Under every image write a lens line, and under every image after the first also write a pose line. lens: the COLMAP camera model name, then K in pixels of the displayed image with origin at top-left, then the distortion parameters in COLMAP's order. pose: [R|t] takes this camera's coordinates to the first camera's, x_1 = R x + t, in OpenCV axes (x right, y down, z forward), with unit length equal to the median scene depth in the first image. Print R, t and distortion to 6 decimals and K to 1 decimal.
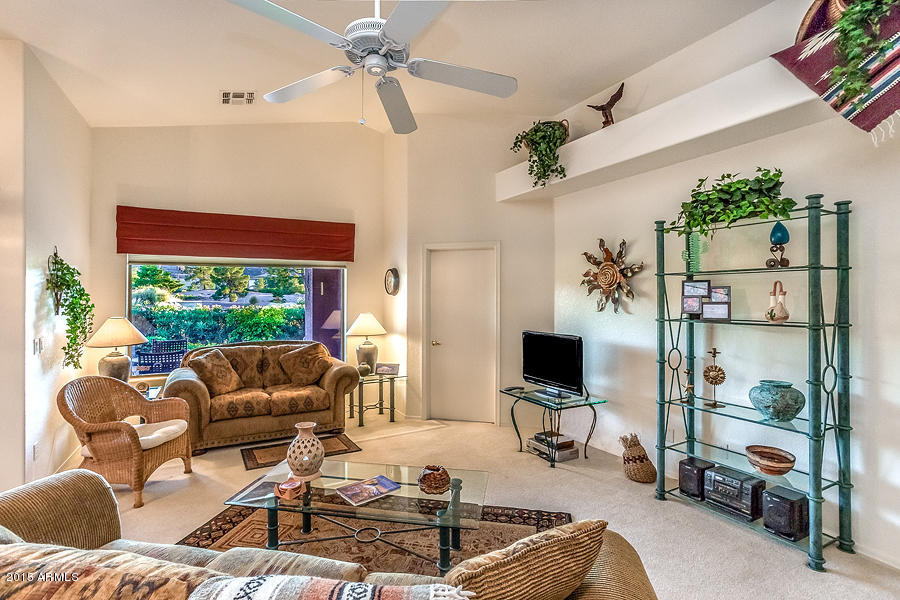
lens RADIAL K [[442.6, 0, 441.2], [0, 442.6, 296.1], [0, 0, 1]] dist [-0.004029, -0.000370]
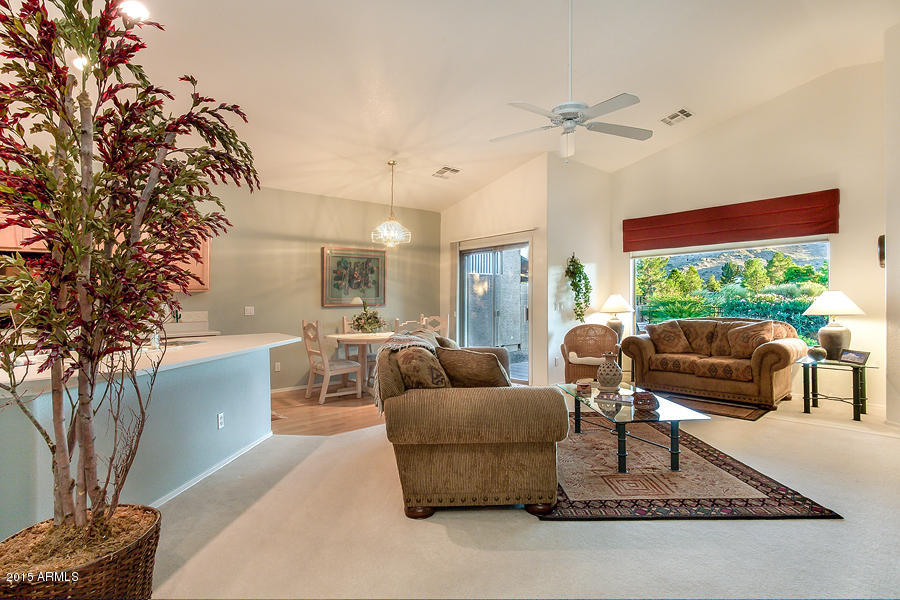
lens RADIAL K [[442.6, 0, 441.2], [0, 442.6, 296.1], [0, 0, 1]] dist [-0.004029, -0.000370]
pose [[0.218870, -0.010712, -0.975695, 0.679841], [0.007155, 0.999930, -0.009373, 0.069921], [0.975728, -0.004929, 0.218931, 0.085444]]
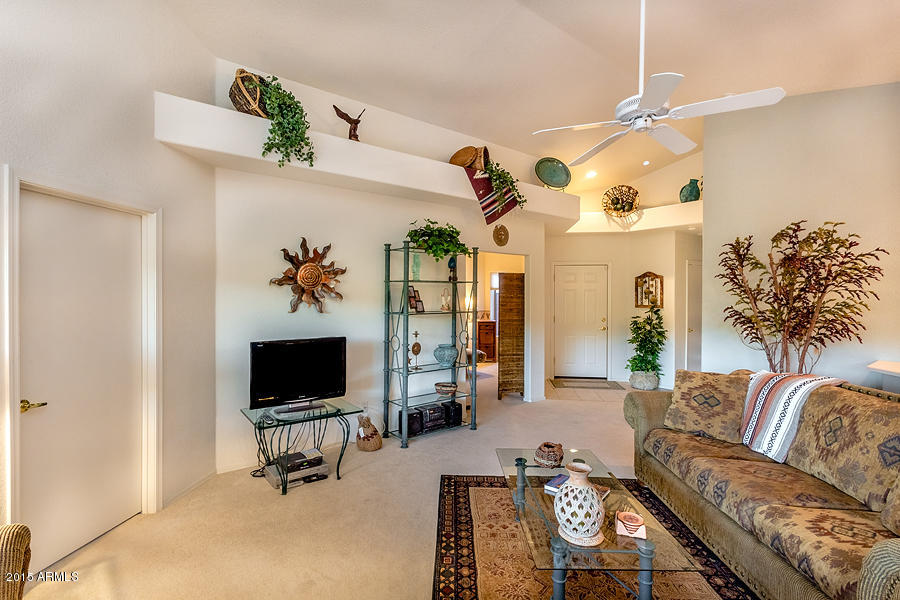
lens RADIAL K [[442.6, 0, 441.2], [0, 442.6, 296.1], [0, 0, 1]] dist [-0.004029, -0.000370]
pose [[-0.197804, 0.000155, 0.980242, -0.667556], [-0.003450, 0.999994, -0.000854, -0.000665], [-0.980236, -0.003550, -0.197802, 0.917505]]
